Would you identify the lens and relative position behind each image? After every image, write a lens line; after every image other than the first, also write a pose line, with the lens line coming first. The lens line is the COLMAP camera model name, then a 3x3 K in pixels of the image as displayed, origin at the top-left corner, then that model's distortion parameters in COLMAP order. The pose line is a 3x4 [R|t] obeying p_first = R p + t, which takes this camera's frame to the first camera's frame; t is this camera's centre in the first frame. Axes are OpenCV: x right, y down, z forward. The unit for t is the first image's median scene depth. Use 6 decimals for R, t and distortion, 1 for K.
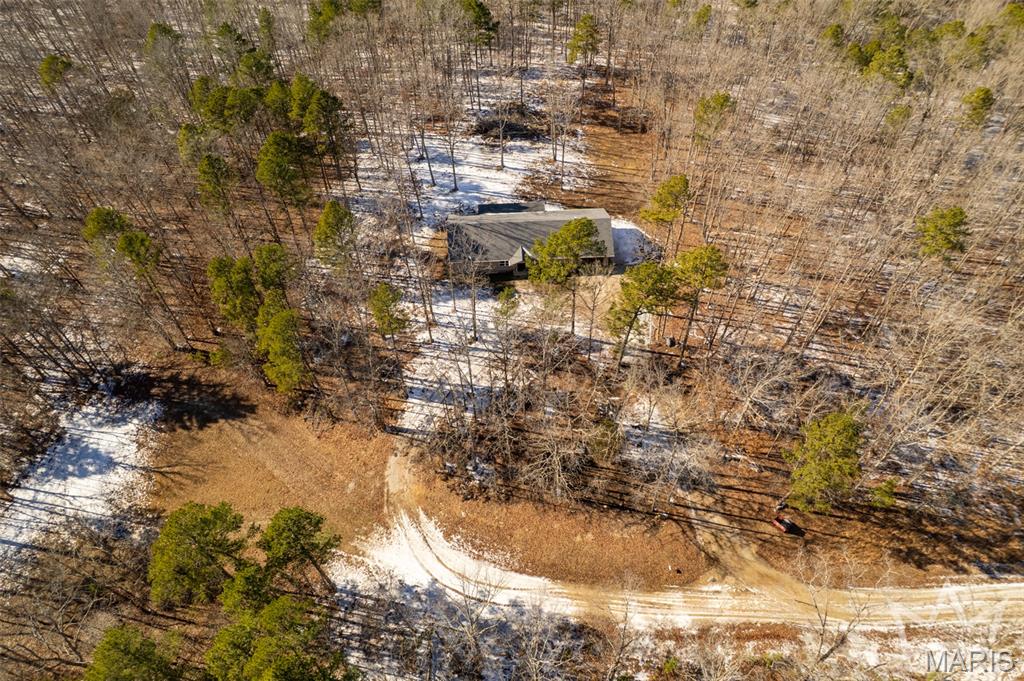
lens RADIAL K [[657.2, 0, 512.0], [0, 657.2, 340.5], [0, 0, 1]] dist [-0.088651, 0.080114]
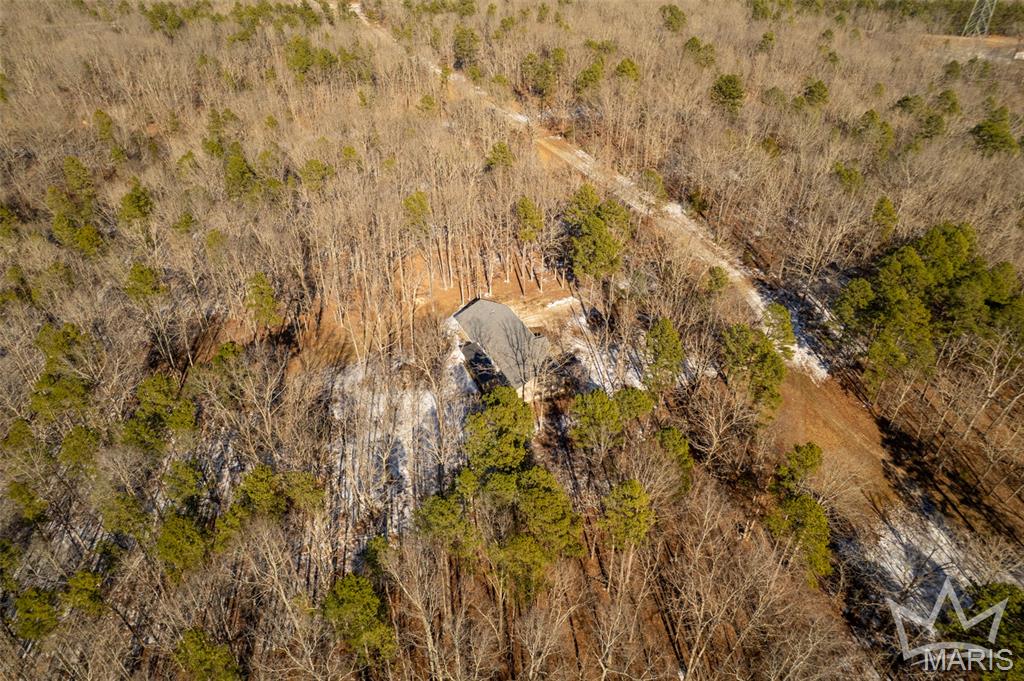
lens RADIAL K [[657.2, 0, 512.0], [0, 657.2, 340.5], [0, 0, 1]] dist [-0.088651, 0.080114]
pose [[-0.369732, -0.515384, 0.773096, -0.910316], [0.722512, 0.363669, 0.587980, -0.891097], [-0.584187, 0.775967, 0.237911, 0.781858]]
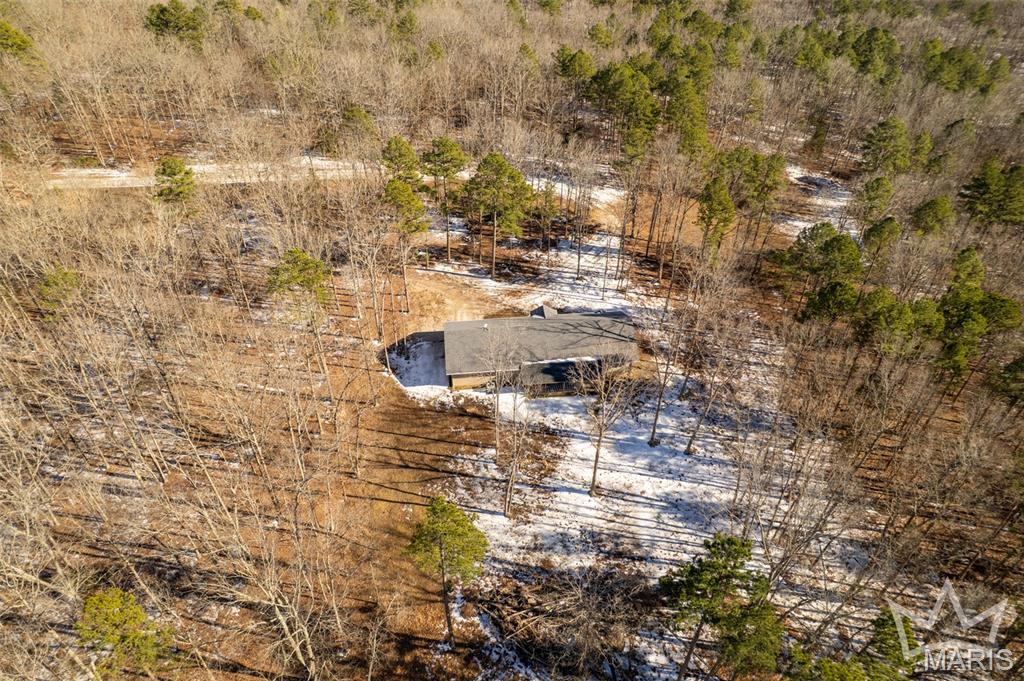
lens RADIAL K [[657.2, 0, 512.0], [0, 657.2, 340.5], [0, 0, 1]] dist [-0.088651, 0.080114]
pose [[-0.998929, 0.034277, -0.031092, 0.095009], [-0.031367, -0.007510, 0.999480, -1.110432], [0.034026, 0.999384, 0.008577, 1.071896]]
